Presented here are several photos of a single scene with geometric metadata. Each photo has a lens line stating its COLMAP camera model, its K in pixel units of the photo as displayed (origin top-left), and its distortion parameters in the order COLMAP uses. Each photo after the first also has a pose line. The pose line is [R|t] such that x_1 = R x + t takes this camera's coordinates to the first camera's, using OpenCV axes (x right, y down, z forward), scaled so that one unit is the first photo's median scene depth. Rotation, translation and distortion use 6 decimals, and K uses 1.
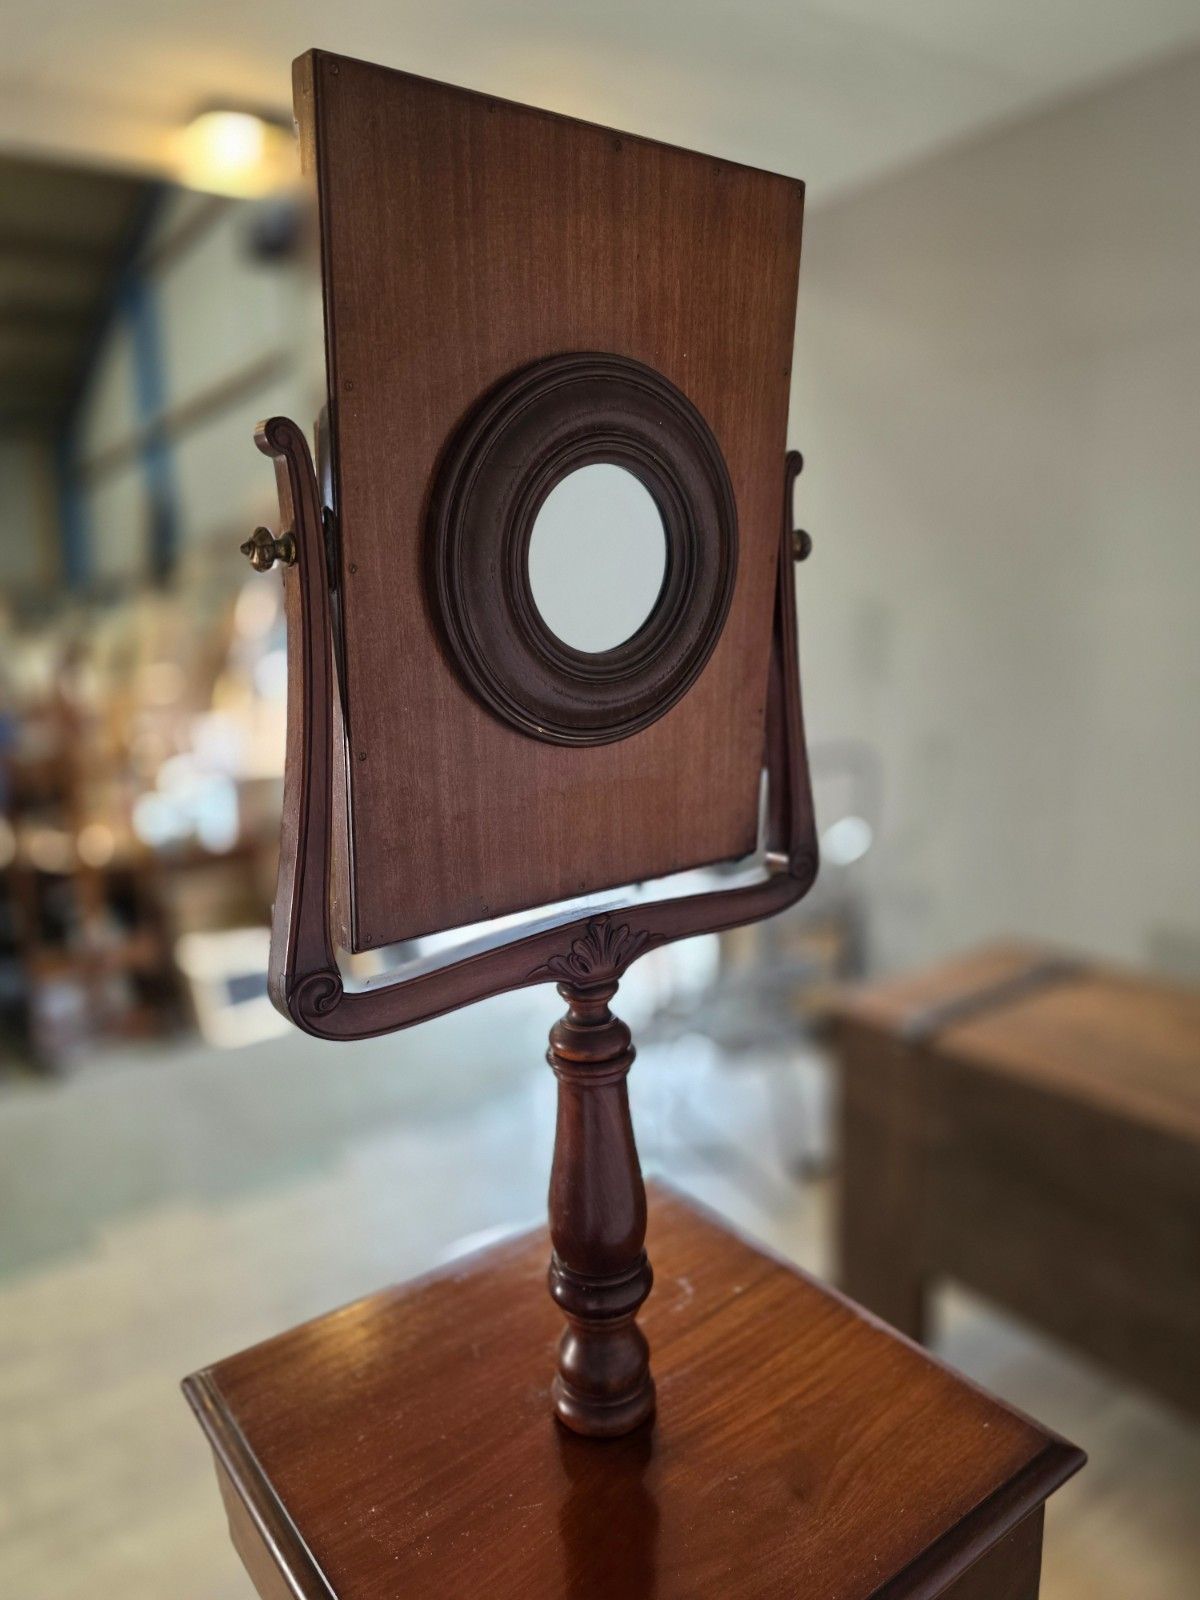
lens RADIAL K [[1081.3, 0, 604.5], [0, 1081.3, 793.9], [0, 0, 1]] dist [0.061089, -0.084541]
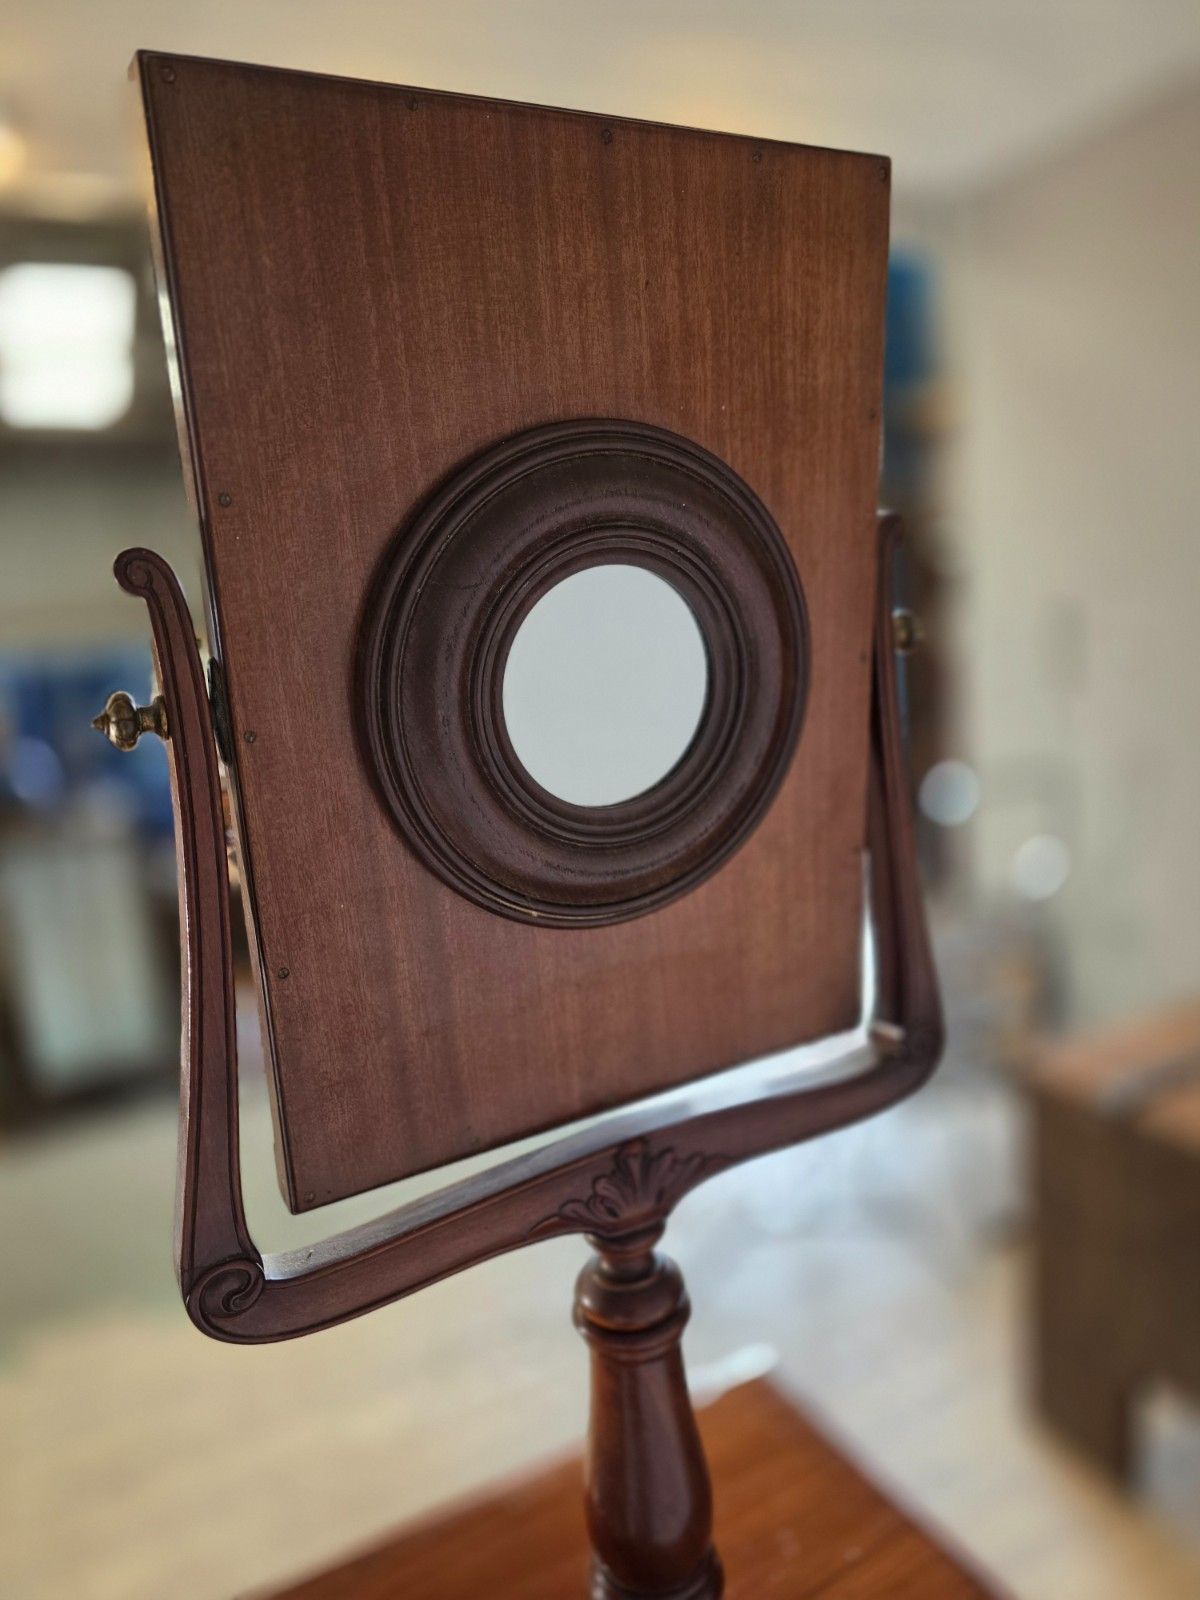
lens RADIAL K [[1109.3, 0, 594.3], [0, 1109.3, 798.2], [0, 0, 1]] dist [0.072600, -0.107501]
pose [[0.987443, -0.014450, -0.157316, 0.106477], [0.013214, 0.999873, -0.008898, -0.134993], [0.157425, 0.006708, 0.987508, 0.243331]]
